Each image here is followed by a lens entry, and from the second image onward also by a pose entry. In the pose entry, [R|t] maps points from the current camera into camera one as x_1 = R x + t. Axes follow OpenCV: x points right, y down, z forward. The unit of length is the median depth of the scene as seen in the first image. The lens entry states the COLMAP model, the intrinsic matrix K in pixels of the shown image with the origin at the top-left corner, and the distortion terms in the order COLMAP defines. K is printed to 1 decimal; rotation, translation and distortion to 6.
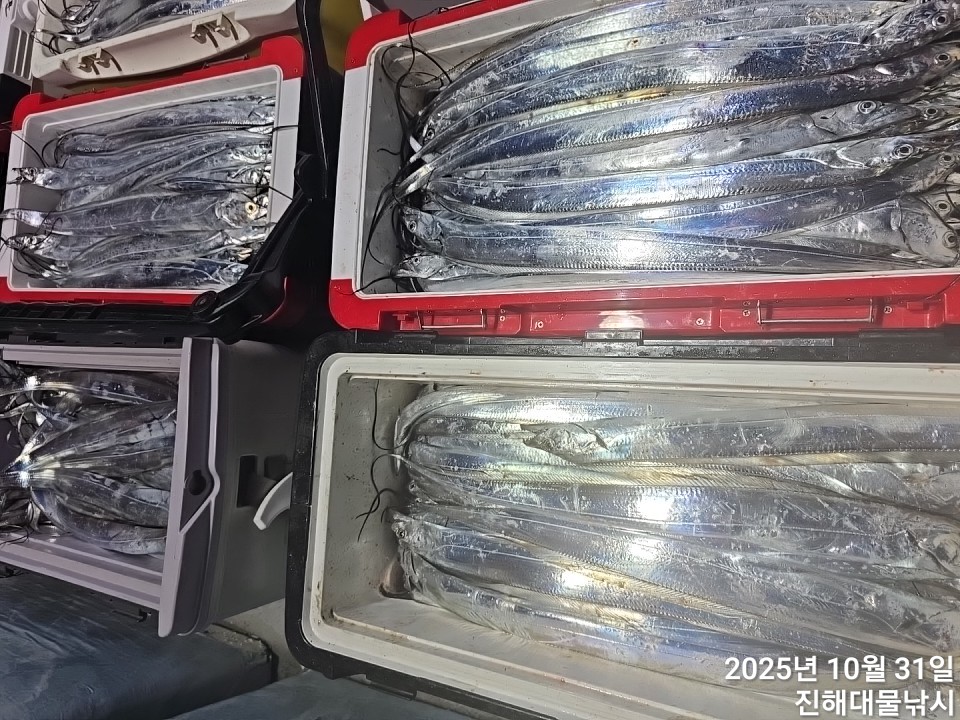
lens RADIAL K [[649.7, 0, 482.7], [0, 649.7, 353.5], [0, 0, 1]] dist [0.062559, -0.060321]
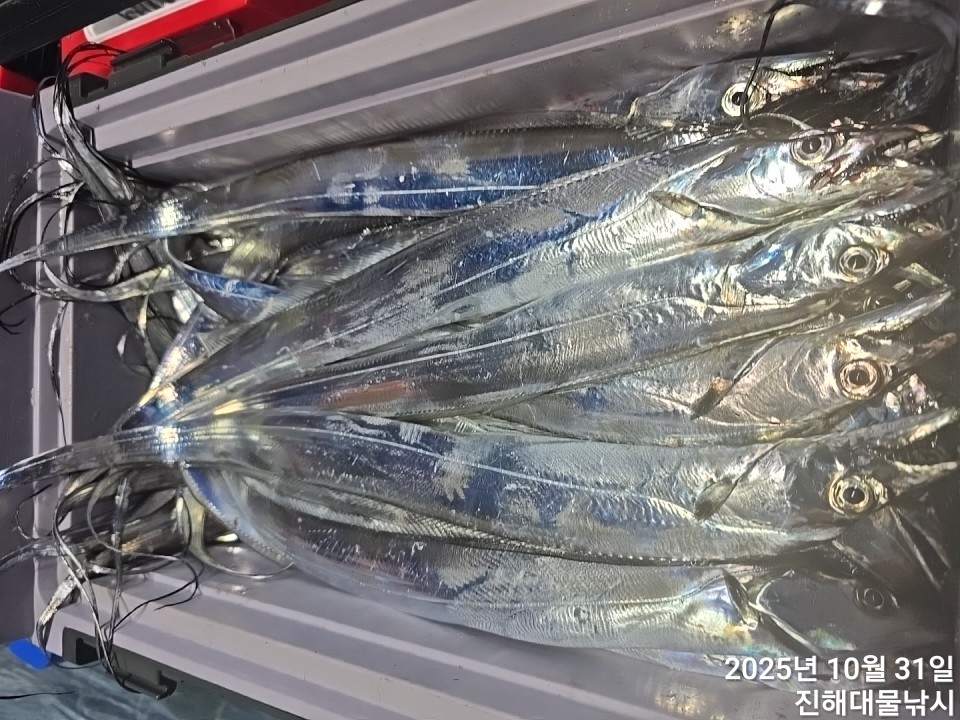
lens RADIAL K [[668.2, 0, 479.6], [0, 668.2, 352.2], [0, 0, 1]] dist [0.042074, -0.068621]
pose [[0.995906, -0.057600, -0.069663, -0.498280], [0.060643, 0.997260, 0.042376, 0.136513], [0.067031, -0.046427, 0.996670, 0.633810]]
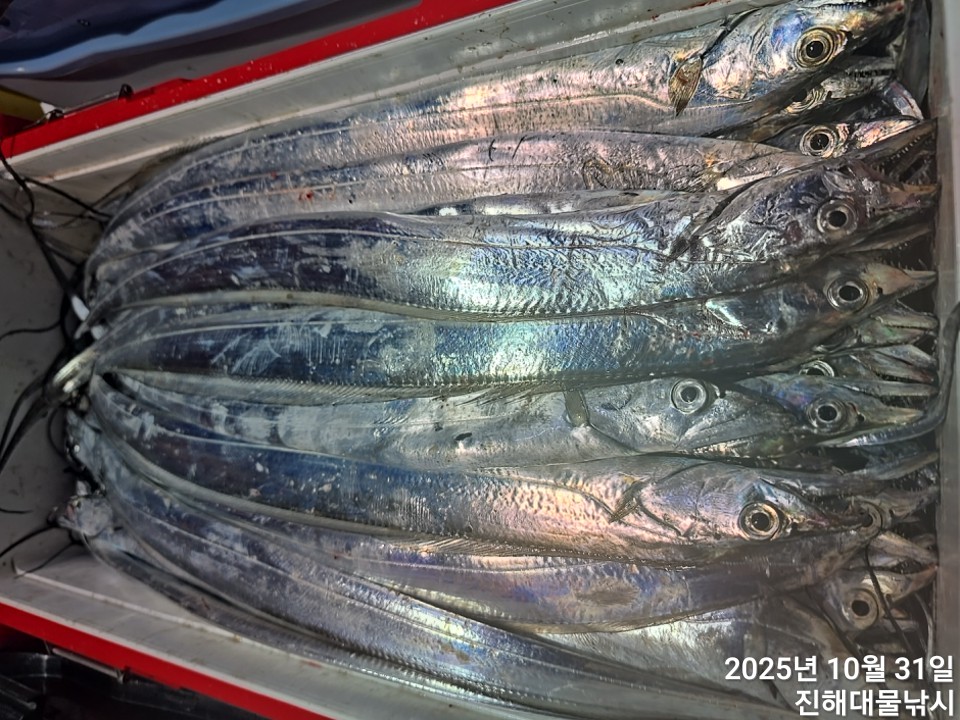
lens RADIAL K [[682.6, 0, 482.1], [0, 682.6, 347.4], [0, 0, 1]] dist [-0.004857, -0.003062]
pose [[0.997456, -0.060310, -0.038013, 0.262971], [0.062577, 0.996138, 0.061587, -0.255499], [0.034151, -0.063809, 0.997378, 0.300662]]
